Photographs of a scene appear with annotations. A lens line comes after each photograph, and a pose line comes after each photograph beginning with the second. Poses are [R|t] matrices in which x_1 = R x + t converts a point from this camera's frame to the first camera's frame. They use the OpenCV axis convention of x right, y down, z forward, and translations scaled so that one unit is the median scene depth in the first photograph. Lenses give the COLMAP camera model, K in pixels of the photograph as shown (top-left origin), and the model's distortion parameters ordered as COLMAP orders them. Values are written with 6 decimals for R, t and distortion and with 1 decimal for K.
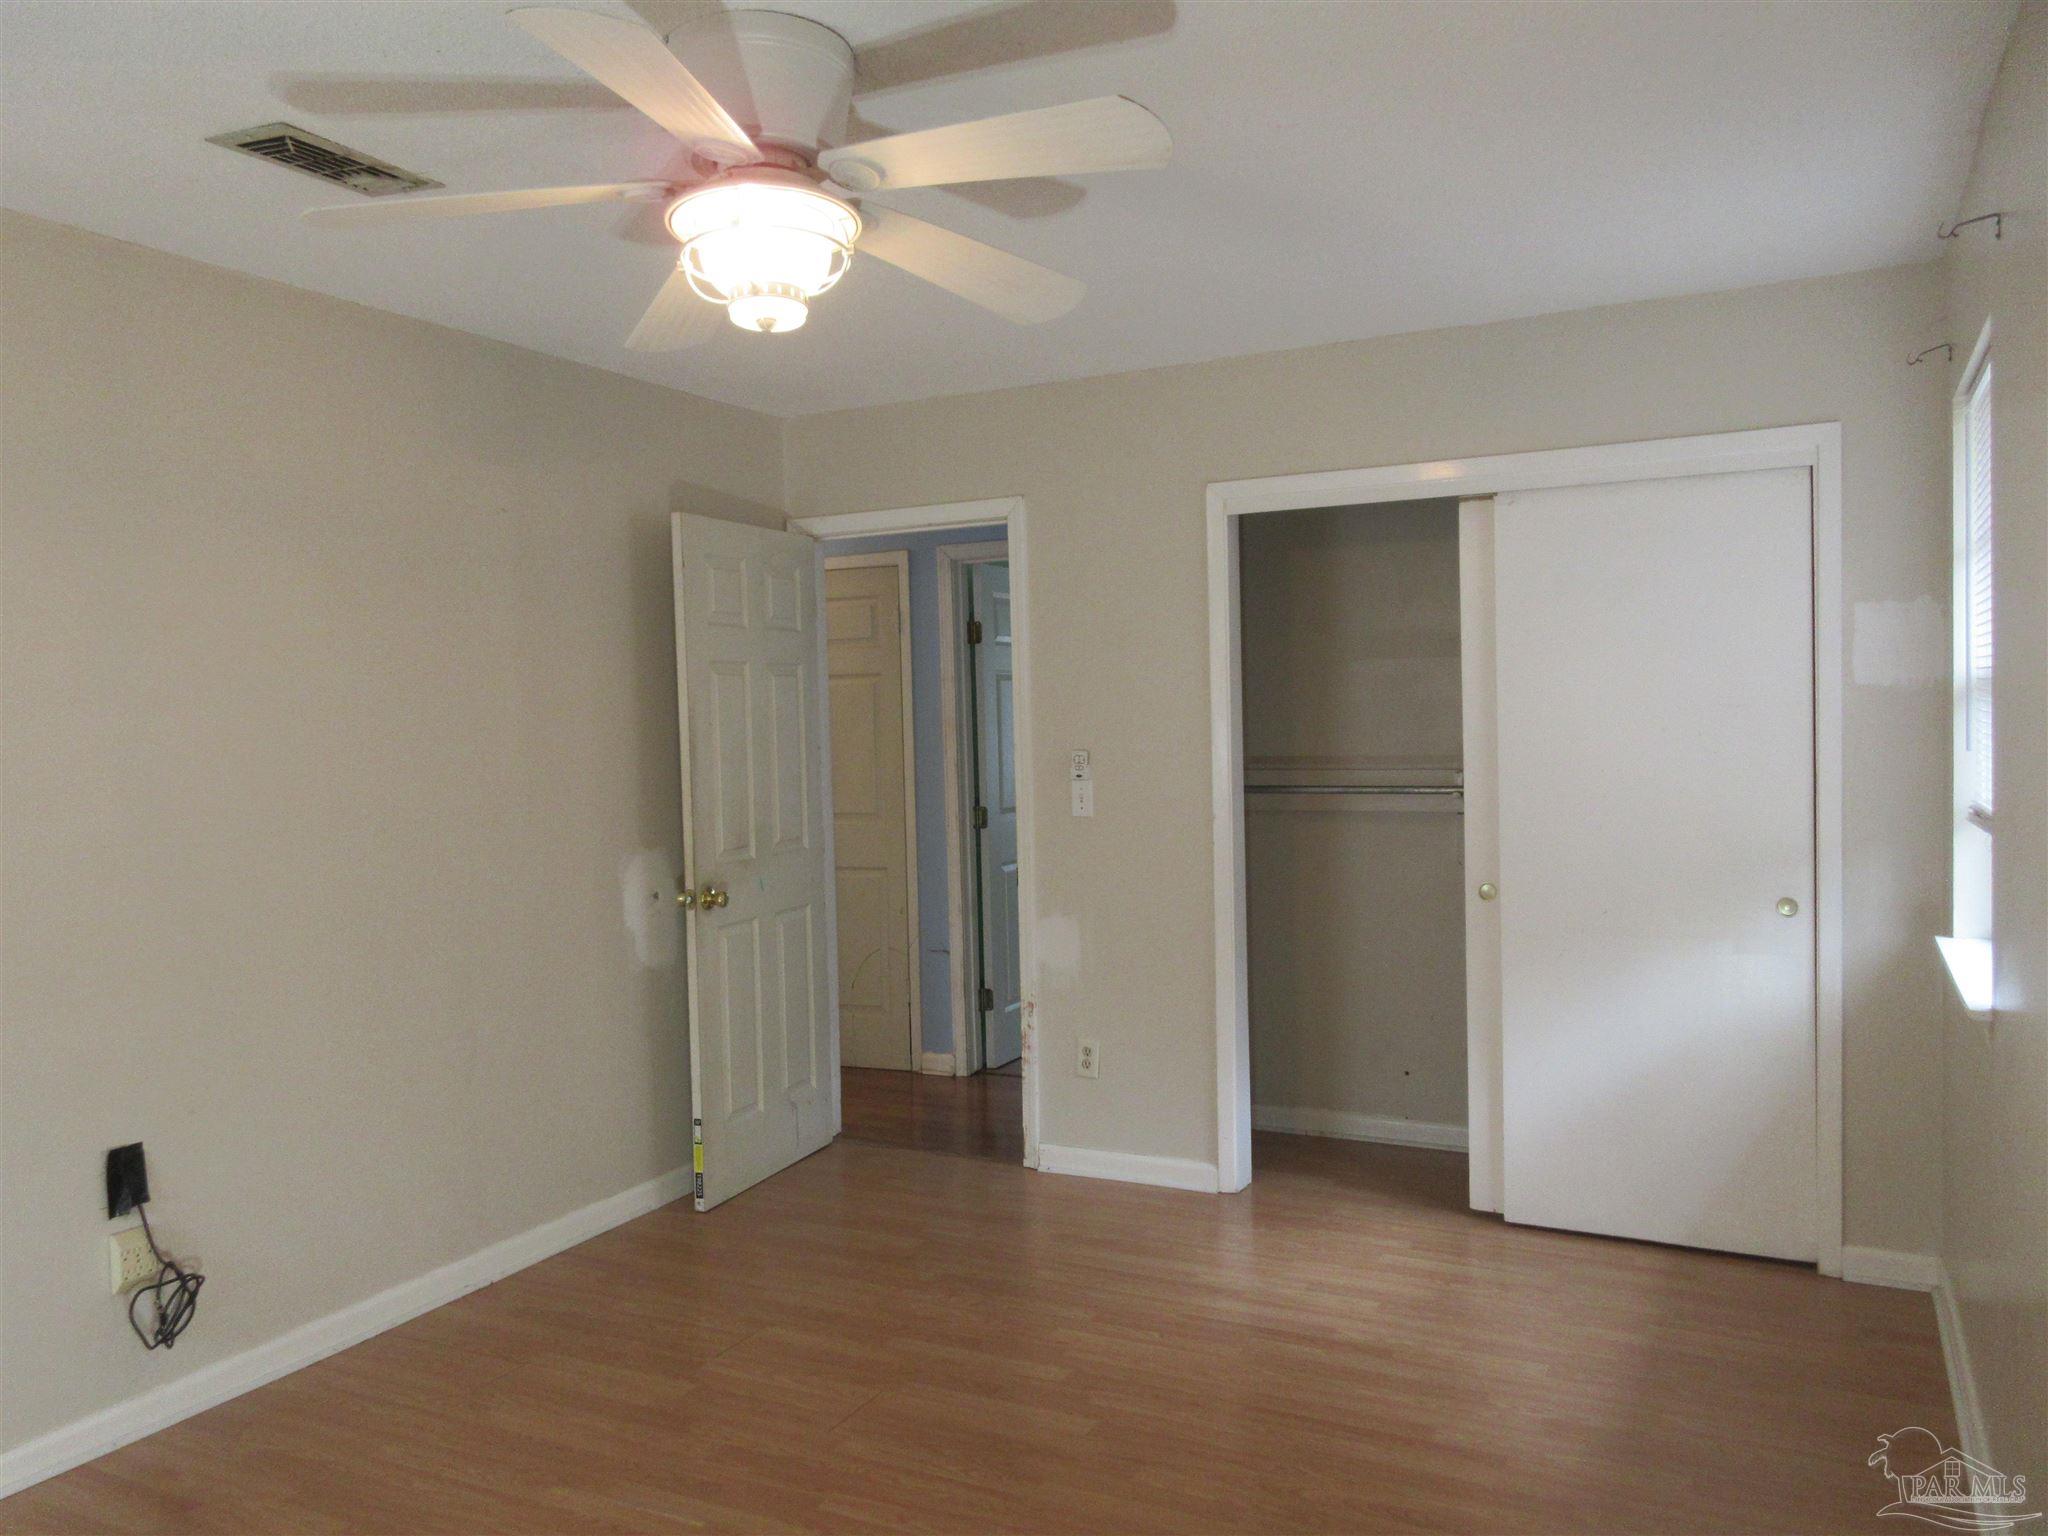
lens RADIAL K [[1500.7, 0, 1034.3], [0, 1500.7, 757.1], [0, 0, 1]] dist [0.001111, -0.005202]
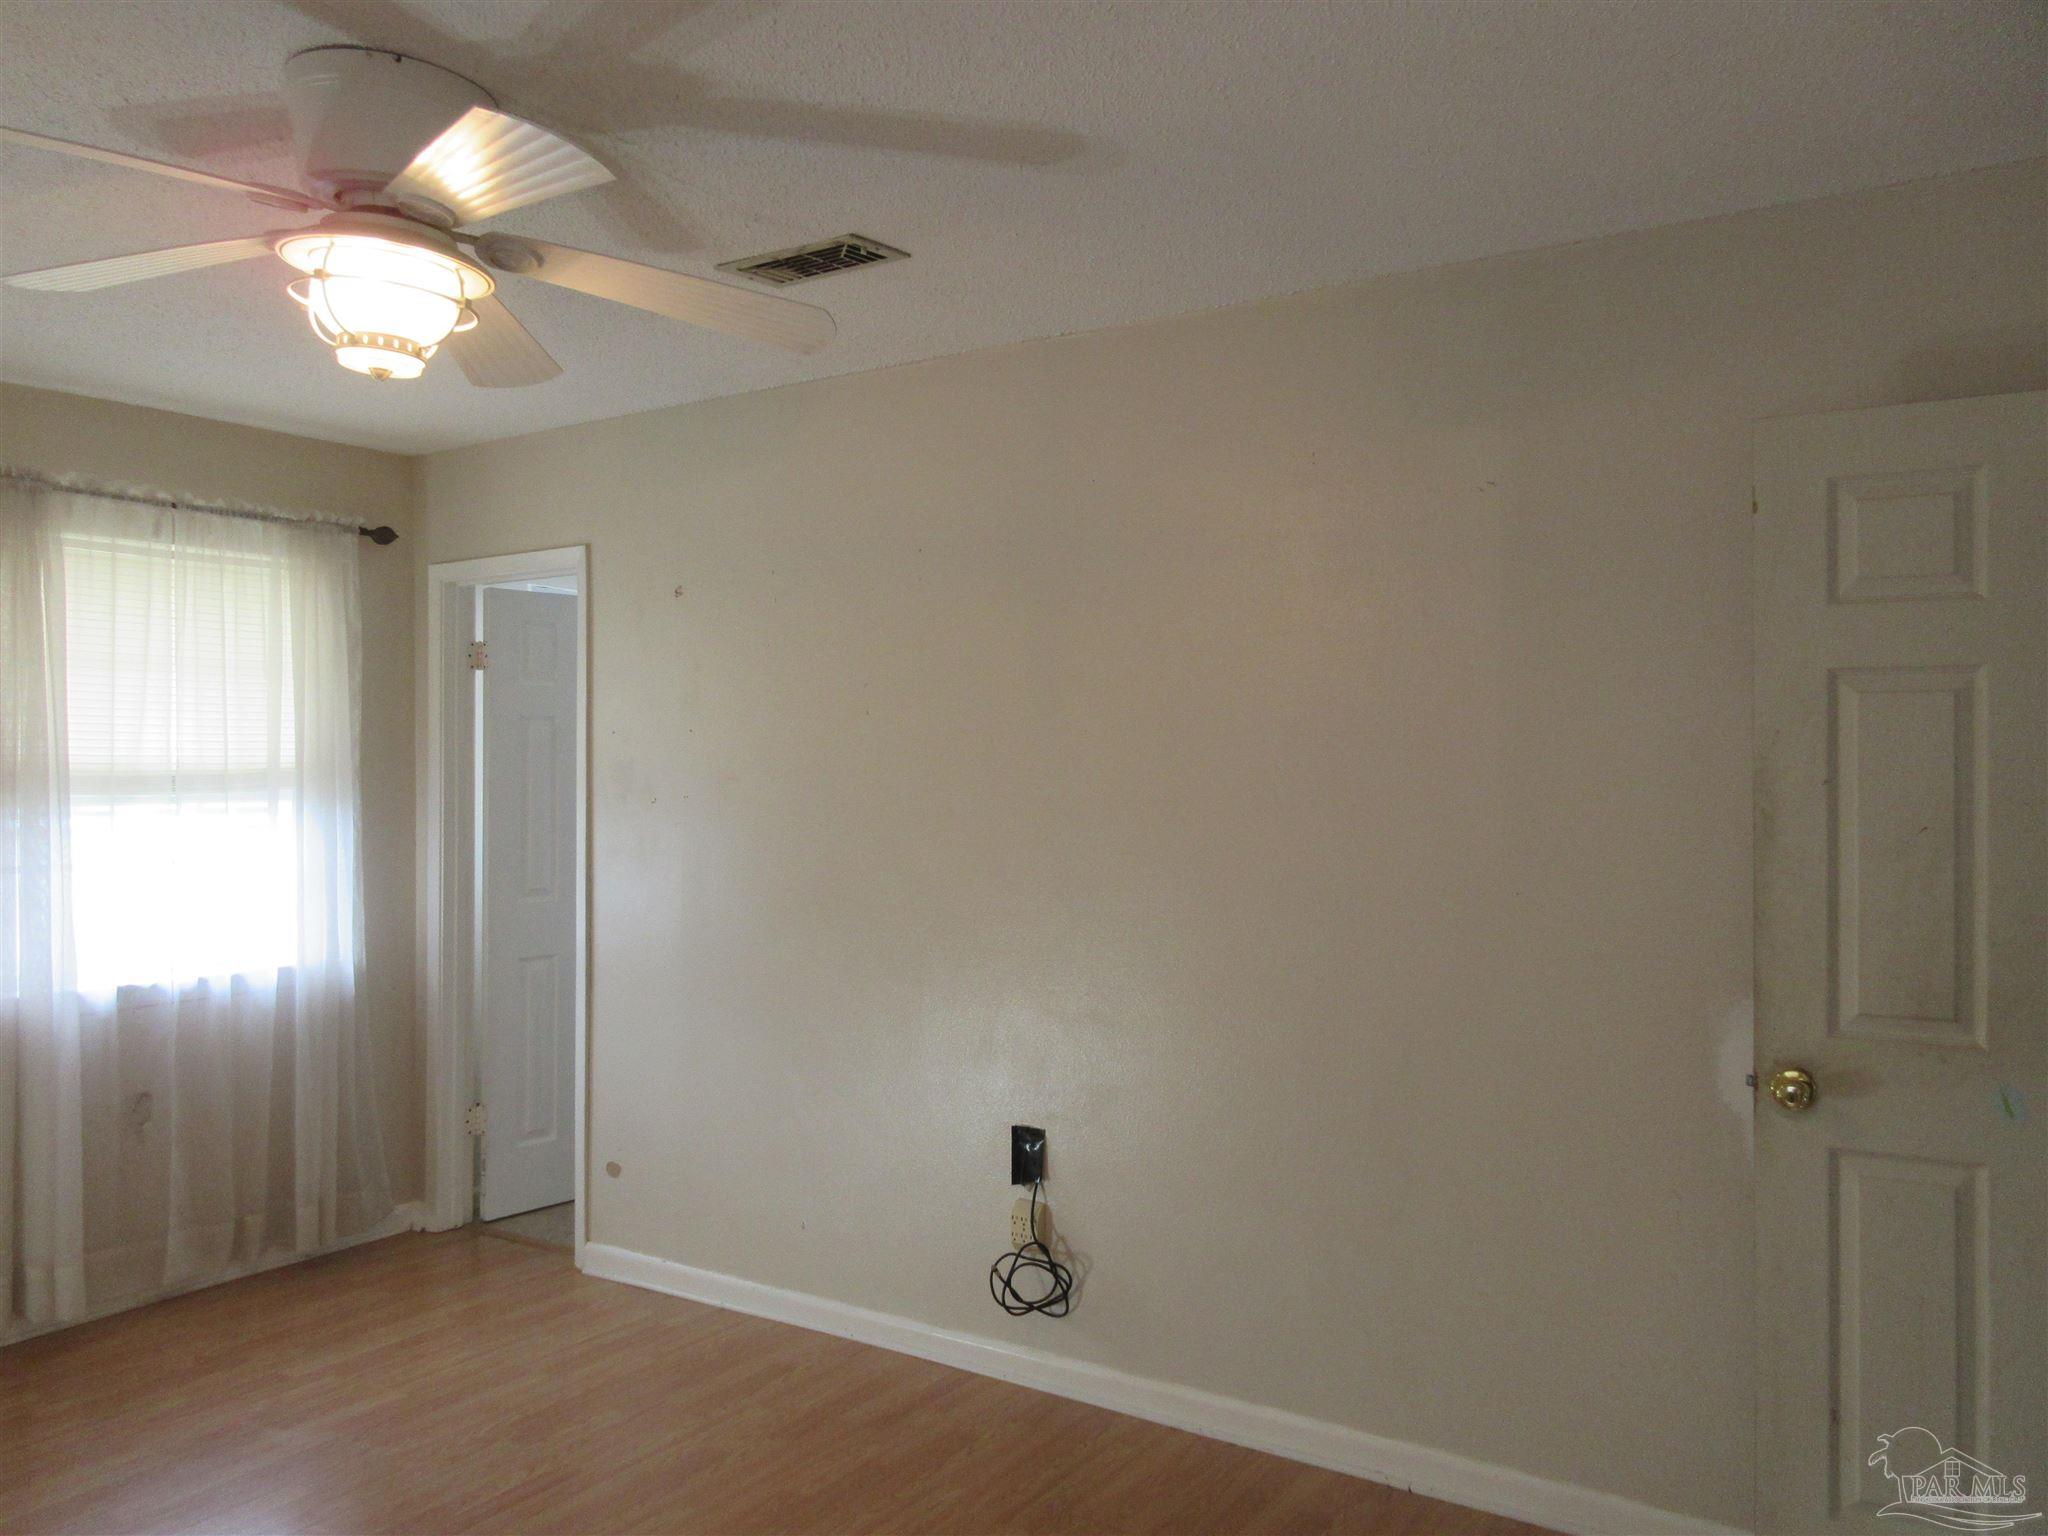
lens RADIAL K [[1579.9, 0, 1024.0], [0, 1579.9, 768.0], [0, 0, 1]] dist [0.001044, -0.007839]
pose [[-0.118176, 0.023877, -0.992706, 0.459329], [-0.029447, 0.999187, 0.027538, -0.040081], [0.992556, 0.032487, -0.117377, 0.869083]]
